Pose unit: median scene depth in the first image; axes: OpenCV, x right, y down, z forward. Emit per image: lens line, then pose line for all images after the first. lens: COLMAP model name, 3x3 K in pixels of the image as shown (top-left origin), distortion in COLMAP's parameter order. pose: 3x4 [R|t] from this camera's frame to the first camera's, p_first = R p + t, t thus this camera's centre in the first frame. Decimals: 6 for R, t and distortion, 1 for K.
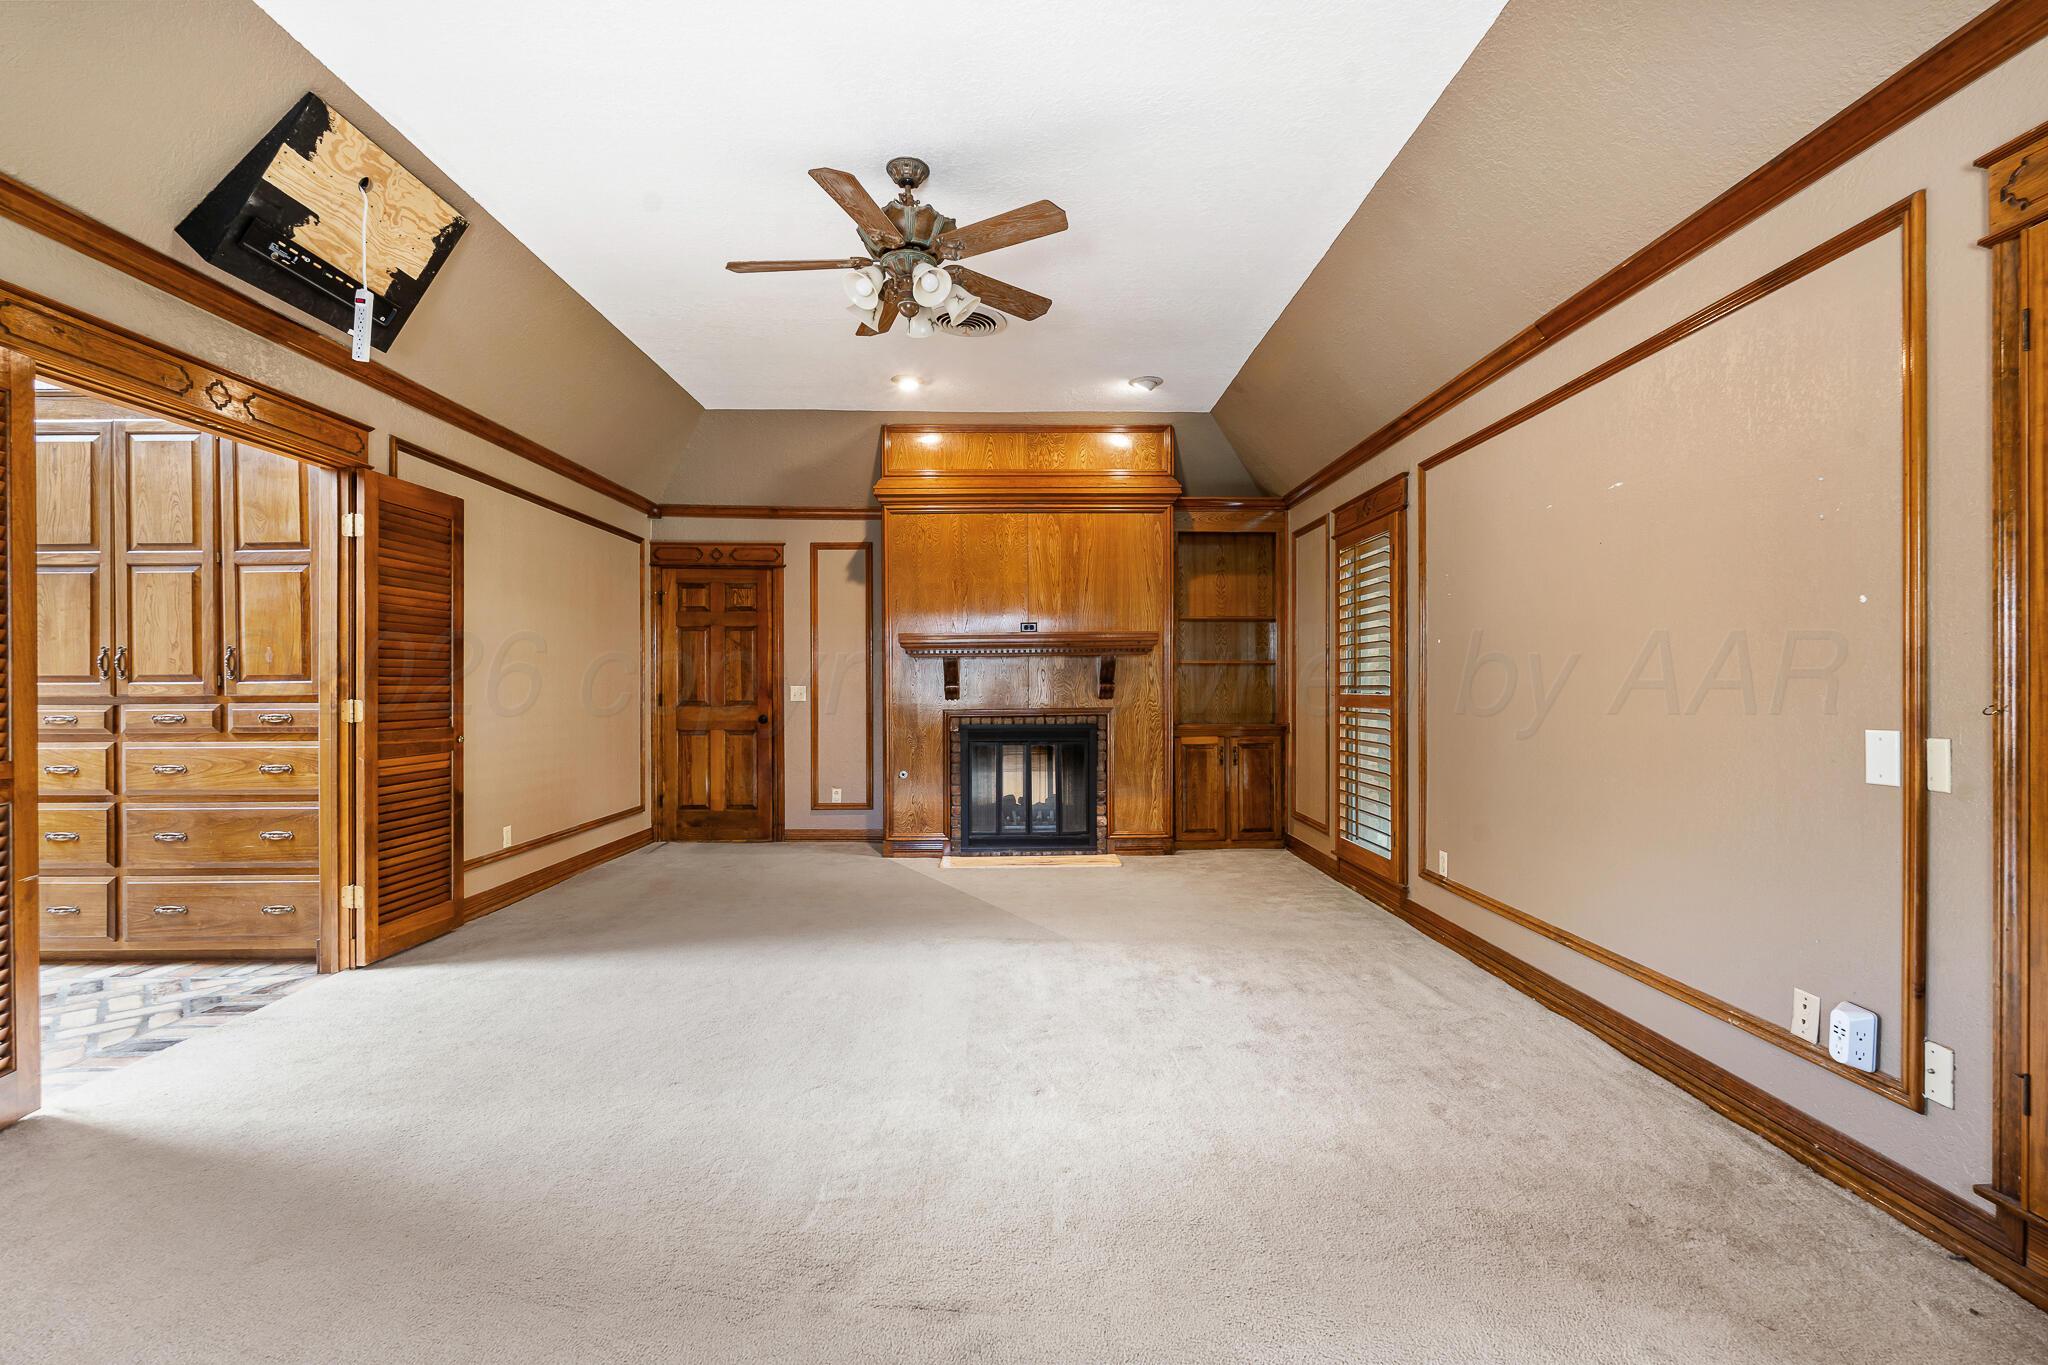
lens RADIAL K [[926.3, 0, 1025.4], [0, 926.3, 686.2], [0, 0, 1]] dist [-0.006037, -0.000030]
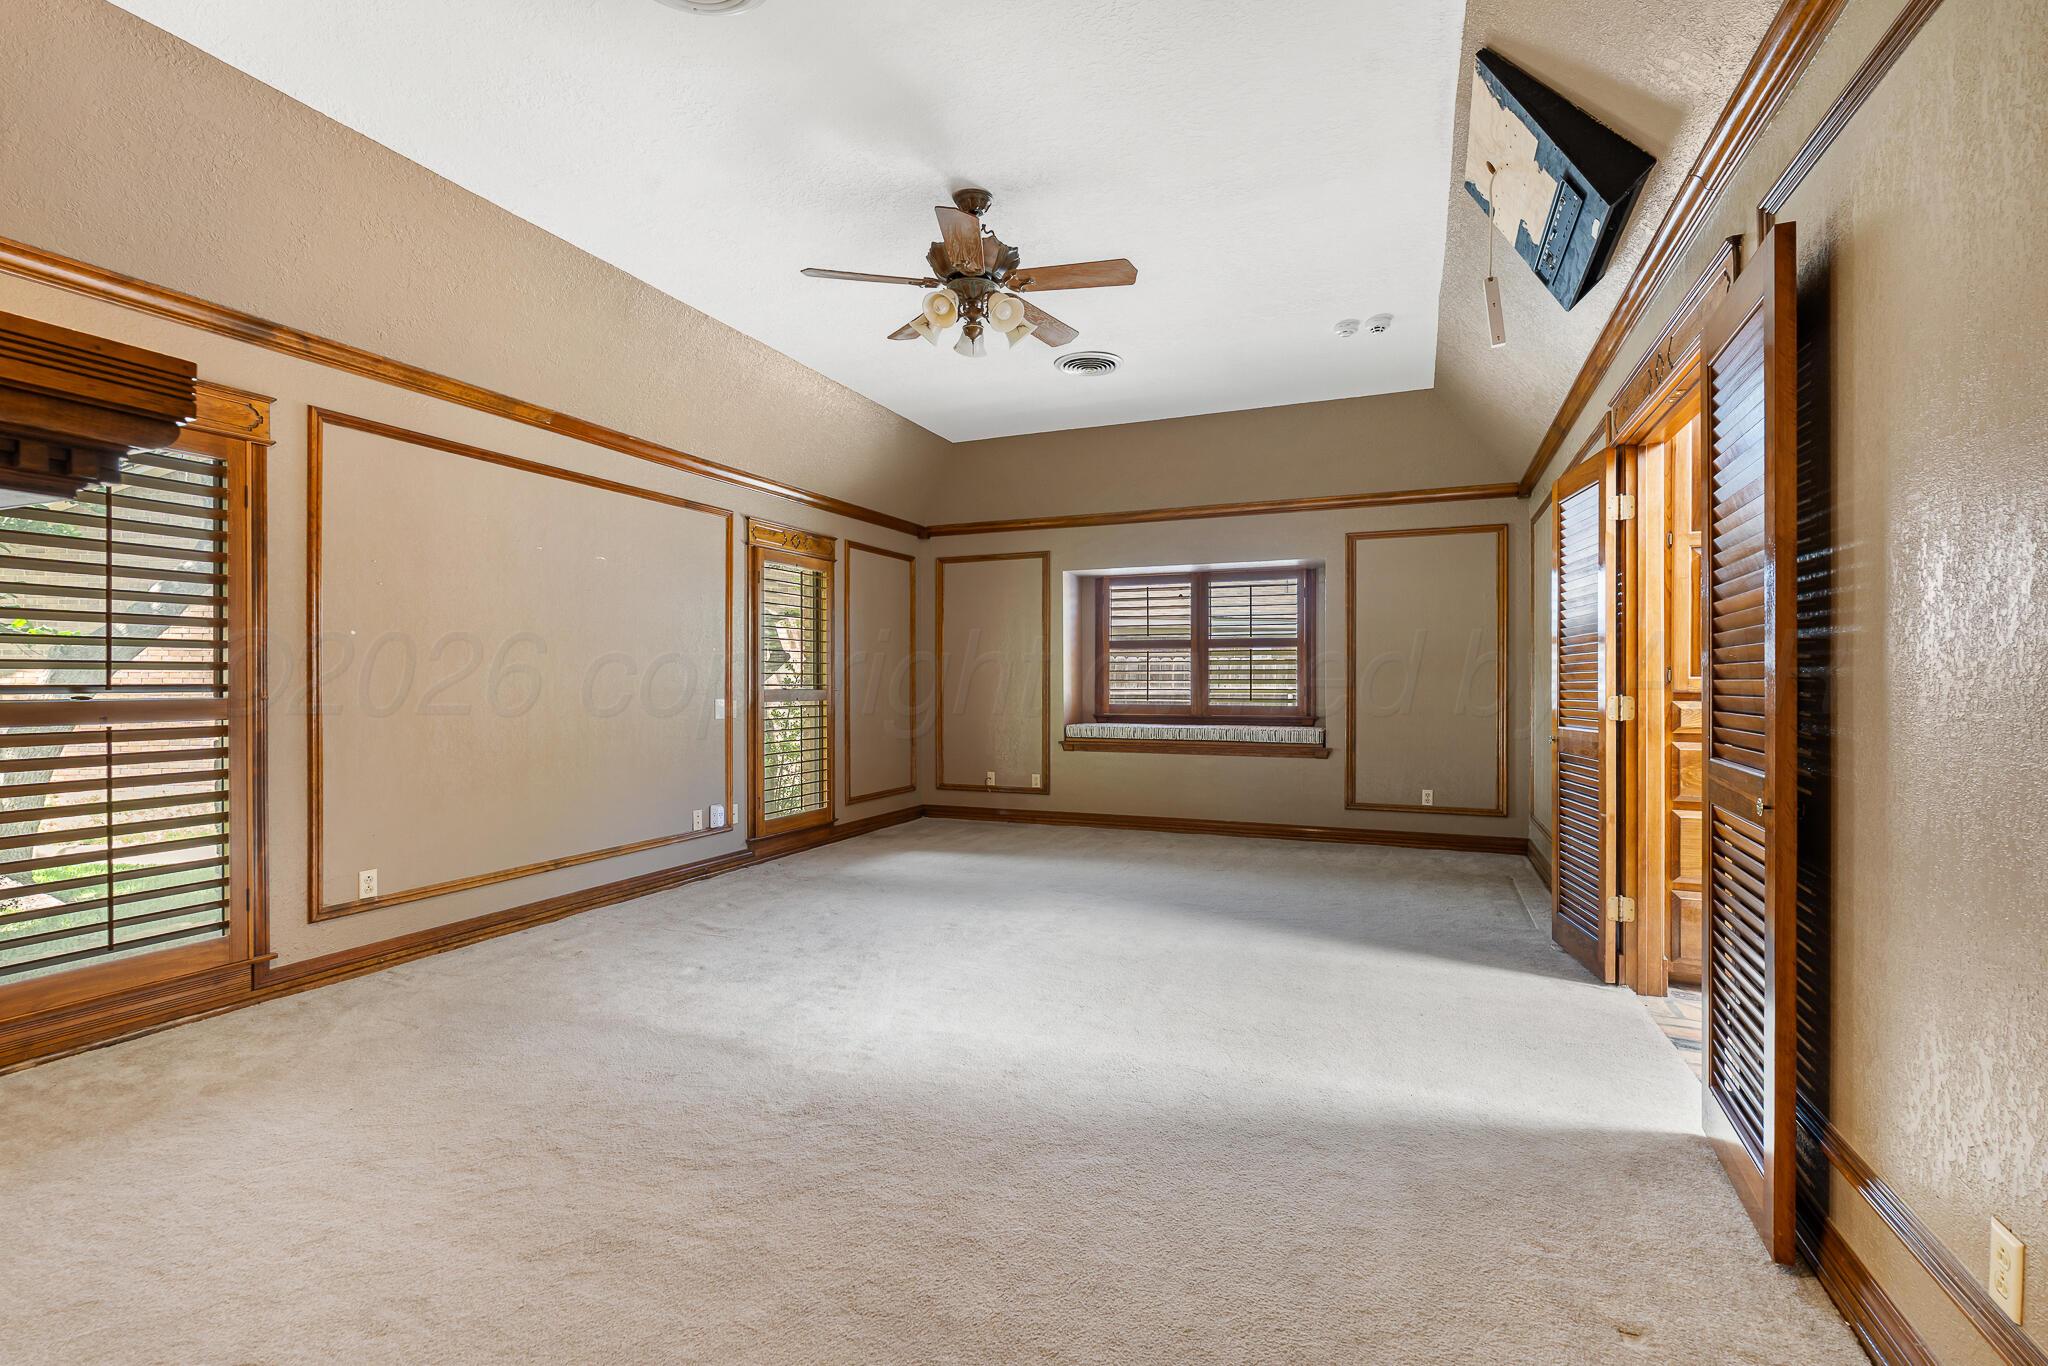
lens RADIAL K [[926.3, 0, 1023.5], [0, 926.3, 682.5], [0, 0, 1]] dist [-0.006037, -0.000030]
pose [[-0.923063, 0.003095, 0.384636, -0.948453], [0.004122, 0.999990, 0.001847, -0.002112], [-0.384626, 0.003290, -0.923066, 3.182599]]
